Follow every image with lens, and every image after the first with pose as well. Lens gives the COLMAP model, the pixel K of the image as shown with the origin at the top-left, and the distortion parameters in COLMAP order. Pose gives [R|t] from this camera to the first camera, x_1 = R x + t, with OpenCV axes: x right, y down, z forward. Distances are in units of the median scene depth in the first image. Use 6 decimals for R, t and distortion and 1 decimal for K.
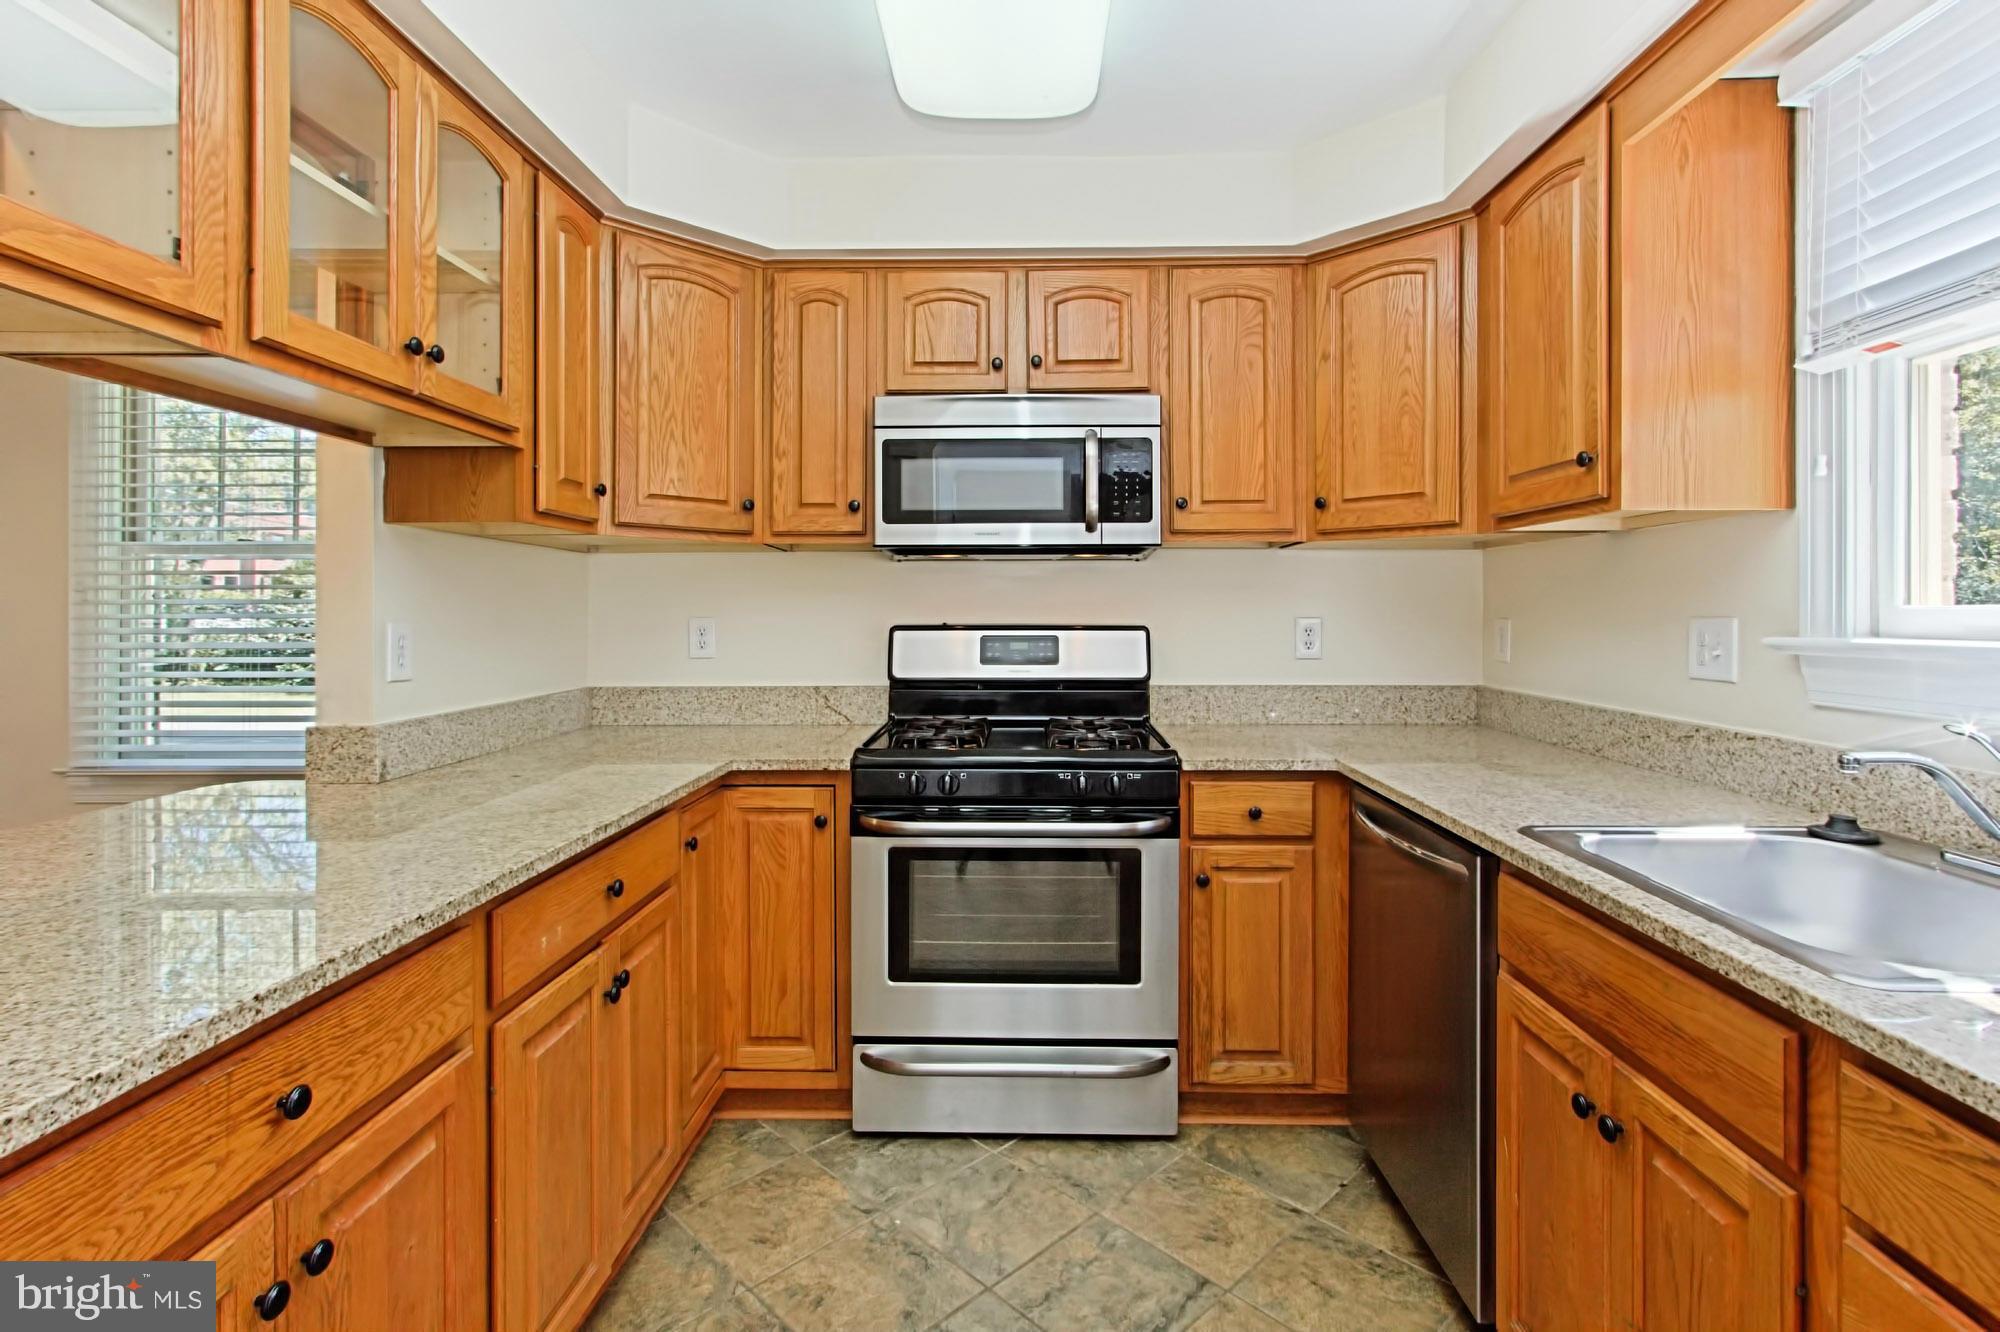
lens RADIAL K [[943.2, 0, 1021.9], [0, 943.2, 611.6], [0, 0, 1]] dist [0.000737, 0.000351]
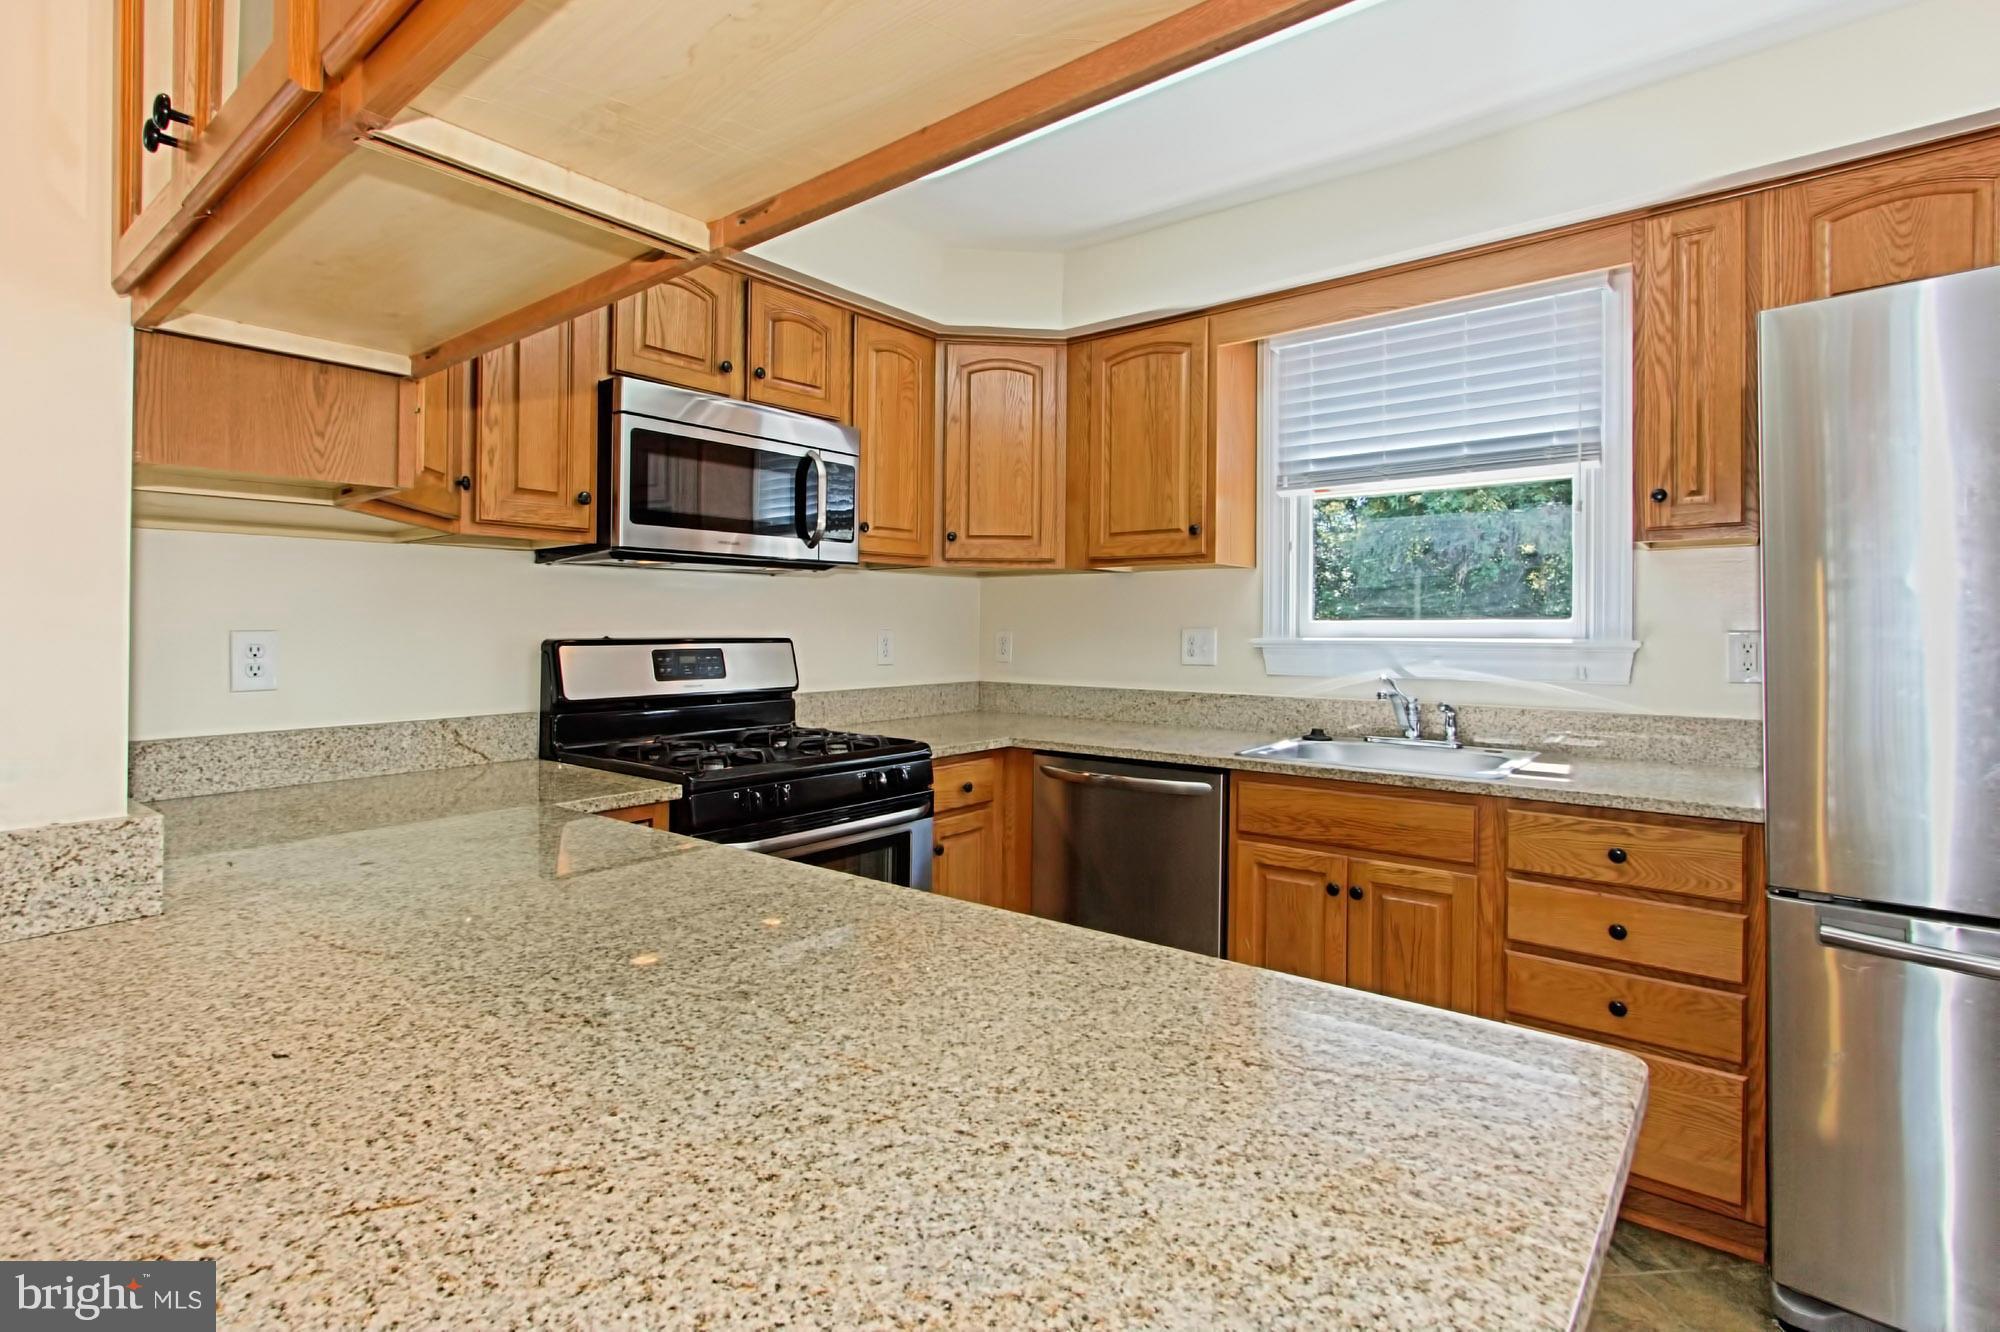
lens RADIAL K [[950.8, 0, 1000.5], [0, 950.8, 623.7], [0, 0, 1]] dist [-0.000210, 0.000167]
pose [[0.613235, 0.003780, 0.789892, -0.698948], [0.000099, 0.999988, -0.004862, 0.006022], [-0.789901, 0.003059, 0.613227, 0.201075]]
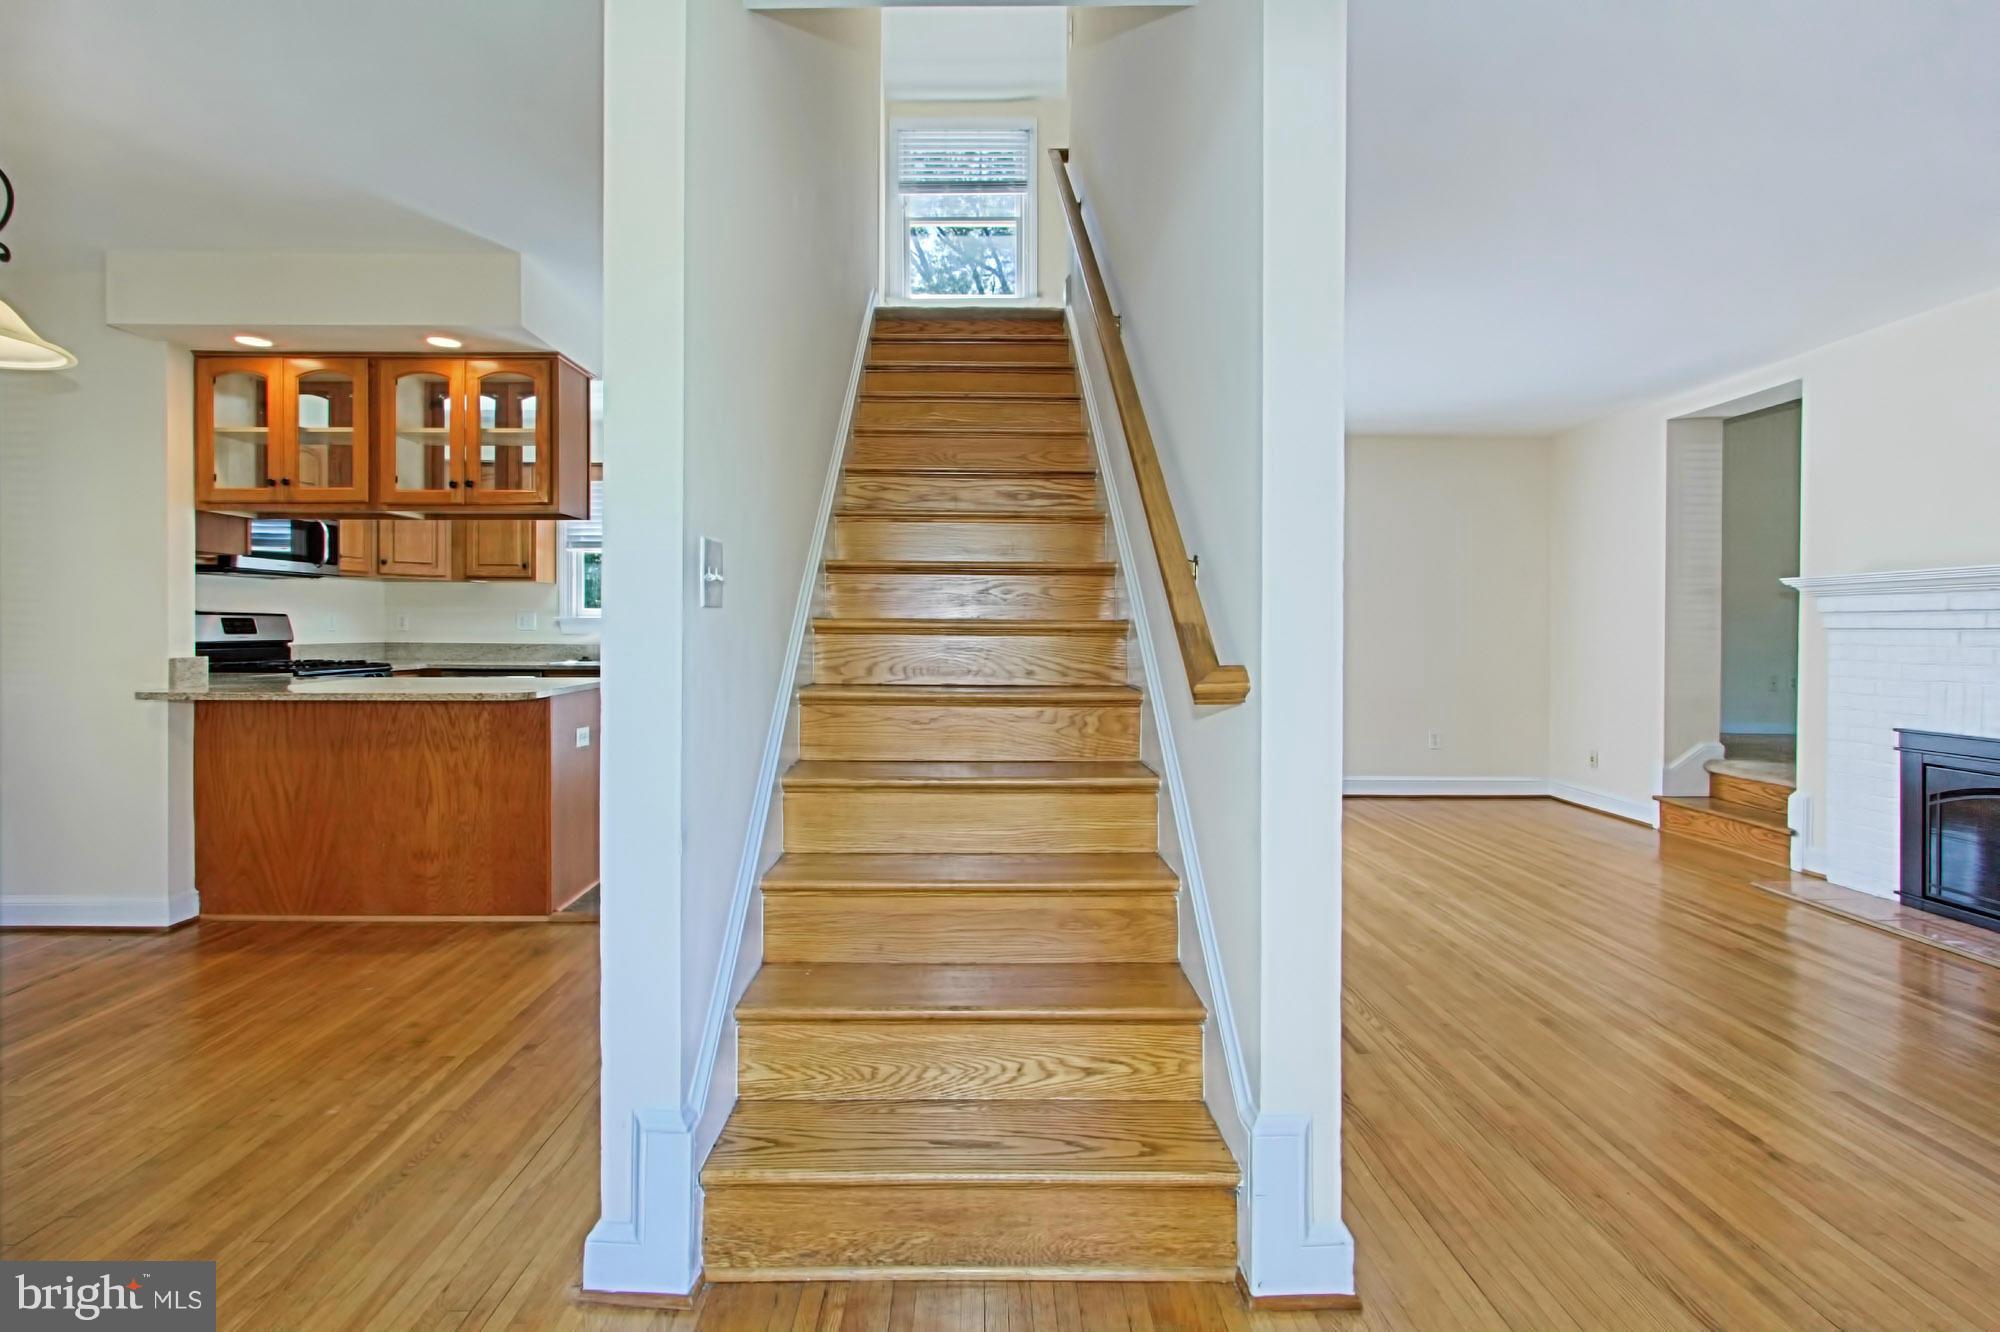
lens RADIAL K [[930.3, 0, 974.8], [0, 930.3, 640.5], [0, 0, 1]] dist [0.011975, -0.000187]
pose [[-0.021603, -0.014466, 0.999662, -2.253241], [-0.002346, 0.999893, 0.014419, 0.048277], [-0.999764, -0.002034, -0.021634, -0.461003]]
